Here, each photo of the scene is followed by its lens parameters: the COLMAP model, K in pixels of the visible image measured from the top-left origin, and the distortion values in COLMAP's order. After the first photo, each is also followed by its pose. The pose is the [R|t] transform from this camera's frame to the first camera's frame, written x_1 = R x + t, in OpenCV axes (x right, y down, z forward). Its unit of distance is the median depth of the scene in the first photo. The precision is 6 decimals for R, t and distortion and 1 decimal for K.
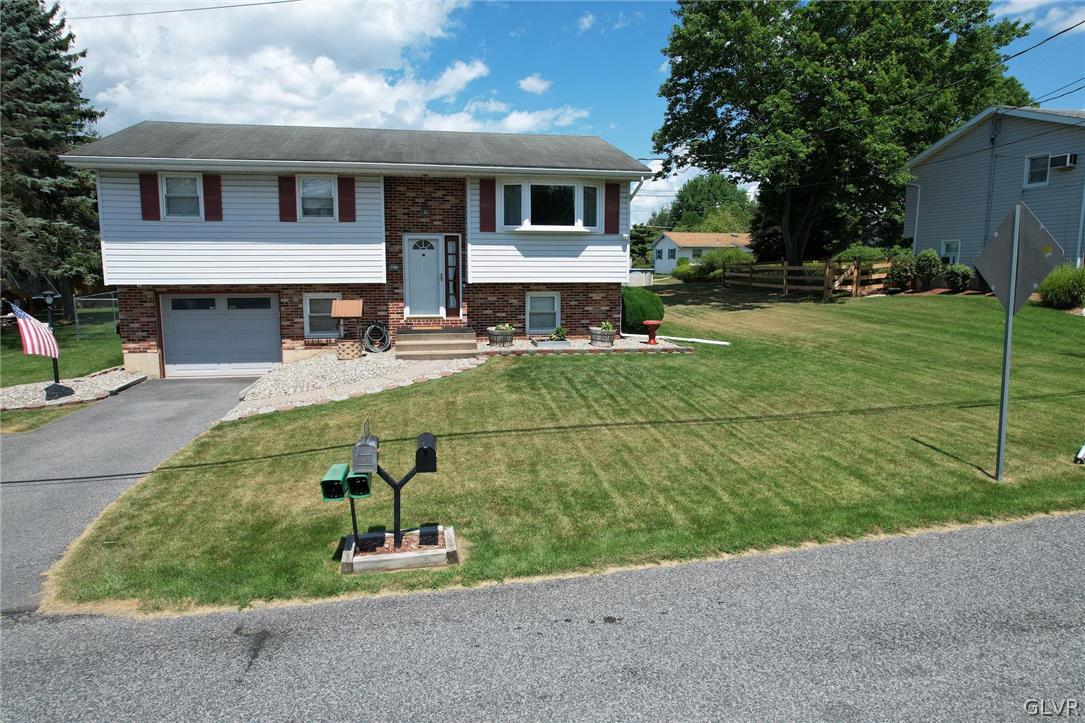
lens RADIAL K [[692.4, 0, 547.0], [0, 692.4, 358.6], [0, 0, 1]] dist [-0.077003, 0.064305]
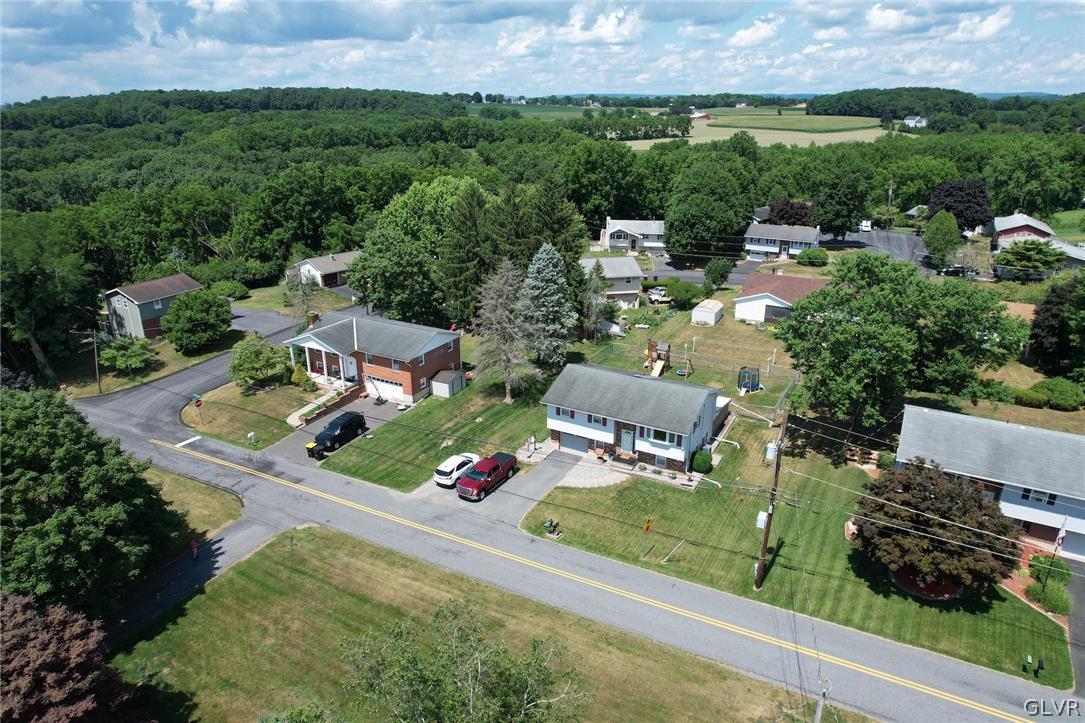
lens RADIAL K [[692.4, 0, 547.0], [0, 692.4, 358.6], [0, 0, 1]] dist [-0.077003, 0.064305]
pose [[0.766540, 0.224699, -0.601603, 1.470035], [-0.088924, 0.964904, 0.247087, -1.321540], [0.636010, -0.135905, 0.759619, -1.750759]]
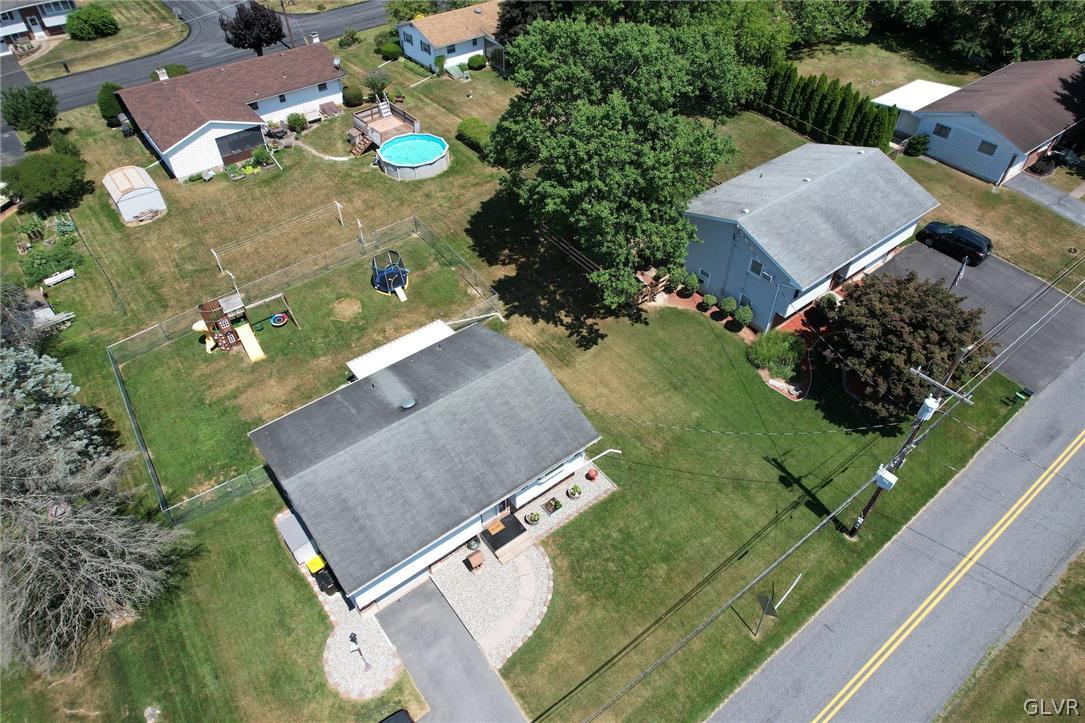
lens RADIAL K [[692.4, 0, 547.0], [0, 692.4, 358.6], [0, 0, 1]] dist [-0.077003, 0.064305]
pose [[0.890921, -0.314210, 0.327920, -0.535270], [0.060424, 0.797628, 0.600115, -1.589984], [-0.450121, -0.514841, 0.729610, -0.222544]]
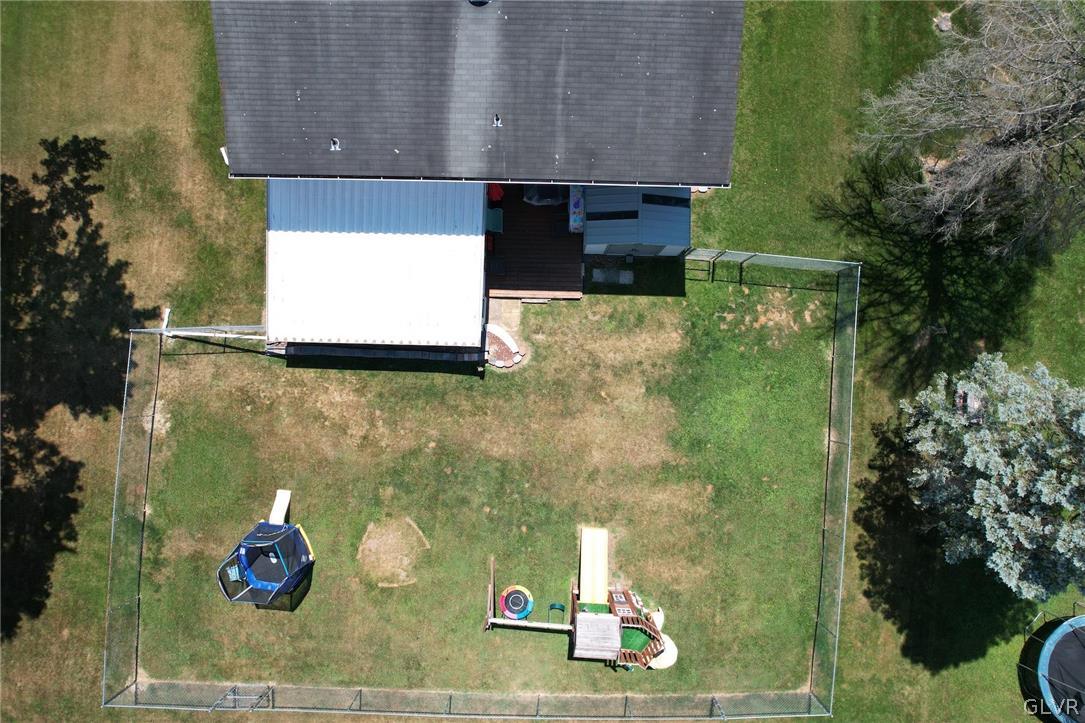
lens RADIAL K [[692.4, 0, 547.0], [0, 692.4, 358.6], [0, 0, 1]] dist [-0.077003, 0.064305]
pose [[-0.975052, -0.221967, 0.001819, -0.499743], [0.029318, -0.120655, 0.992261, -1.405596], [-0.220030, 0.967560, 0.124153, 1.611815]]
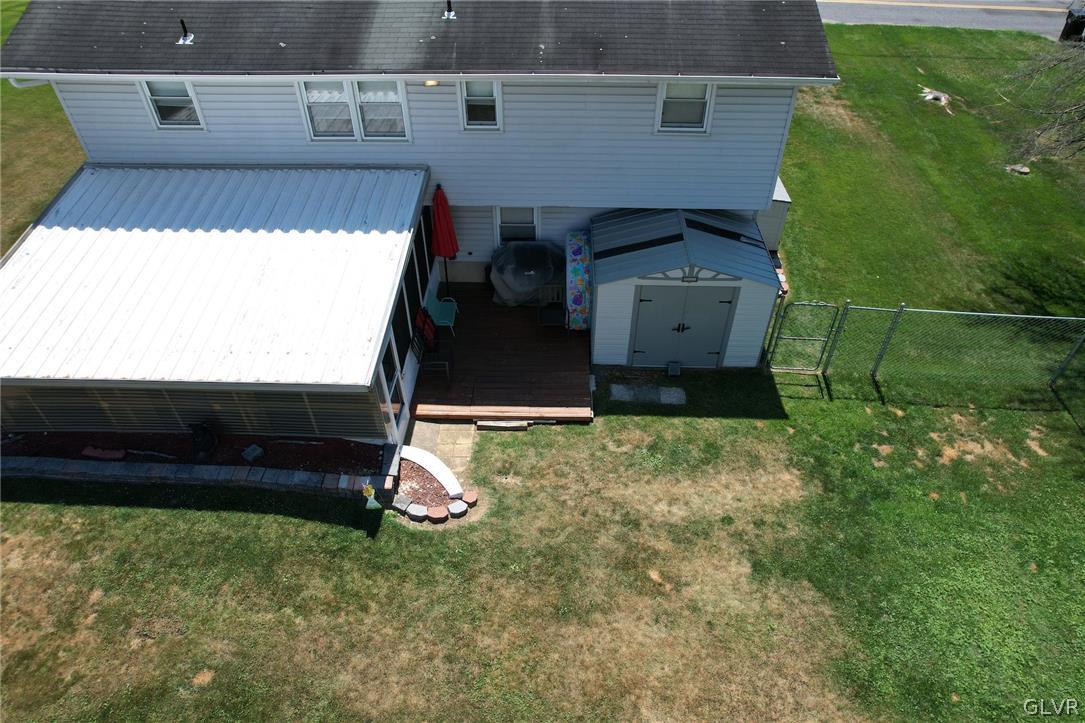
lens RADIAL K [[692.4, 0, 547.0], [0, 692.4, 358.6], [0, 0, 1]] dist [-0.077003, 0.064305]
pose [[-0.974745, -0.156381, 0.159426, -0.593587], [0.024151, 0.635889, 0.771403, -0.641421], [-0.222010, 0.755772, -0.616053, 2.043294]]
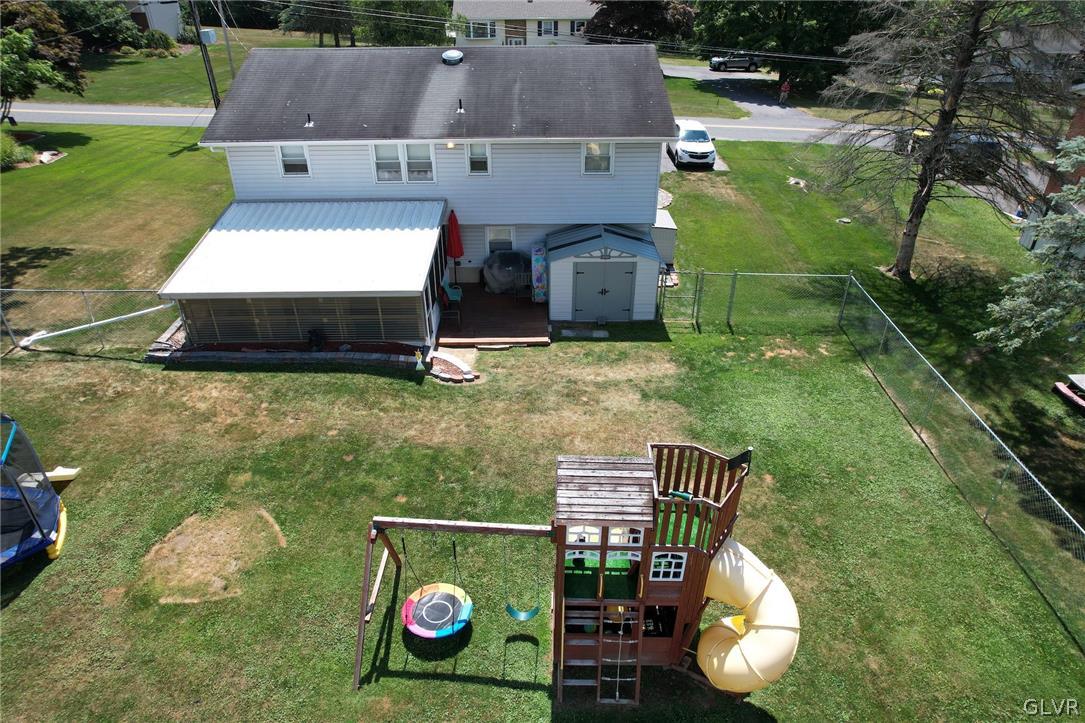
lens RADIAL K [[692.4, 0, 547.0], [0, 692.4, 358.6], [0, 0, 1]] dist [-0.077003, 0.064305]
pose [[-0.983140, -0.102621, 0.151345, -0.704899], [0.017734, 0.770262, 0.637480, -0.759000], [-0.181994, 0.629416, -0.755456, 2.513509]]
